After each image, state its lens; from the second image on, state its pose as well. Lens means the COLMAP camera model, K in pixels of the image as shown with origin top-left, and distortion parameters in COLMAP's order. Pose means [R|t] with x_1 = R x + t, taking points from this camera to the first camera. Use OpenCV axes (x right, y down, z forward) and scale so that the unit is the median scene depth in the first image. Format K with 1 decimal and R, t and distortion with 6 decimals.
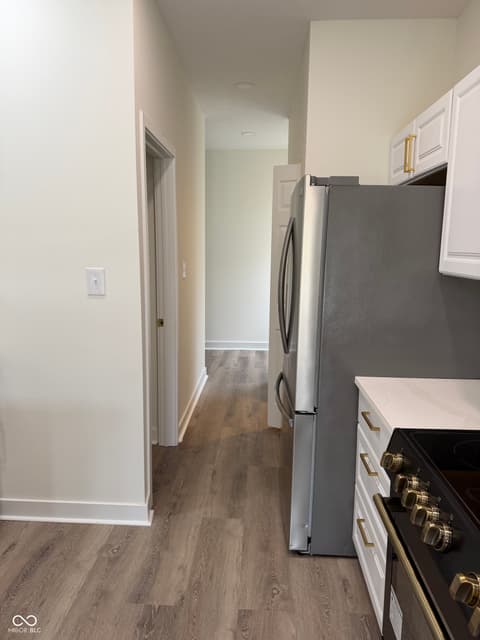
lens RADIAL K [[459.4, 0, 244.5], [0, 459.4, 318.5], [0, 0, 1]] dist [0.024471, -0.028948]
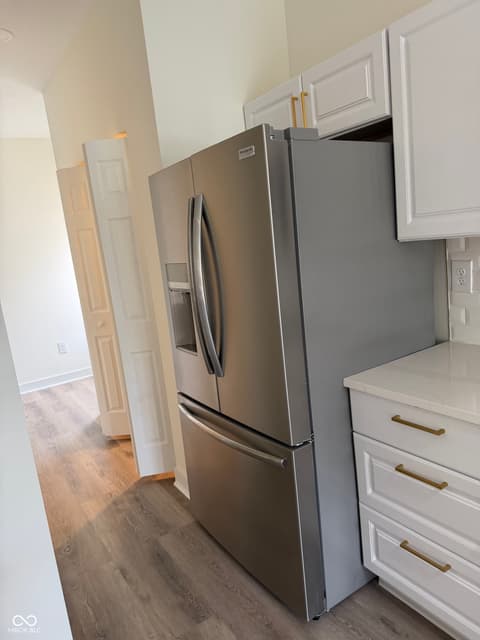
lens RADIAL K [[459.4, 0, 238.6], [0, 459.4, 323.9], [0, 0, 1]] dist [0.024471, -0.028948]
pose [[0.805074, -0.211897, 0.554035, -0.294398], [0.215011, 0.974744, 0.060367, -0.049228], [-0.552834, 0.070523, 0.830302, 0.361667]]
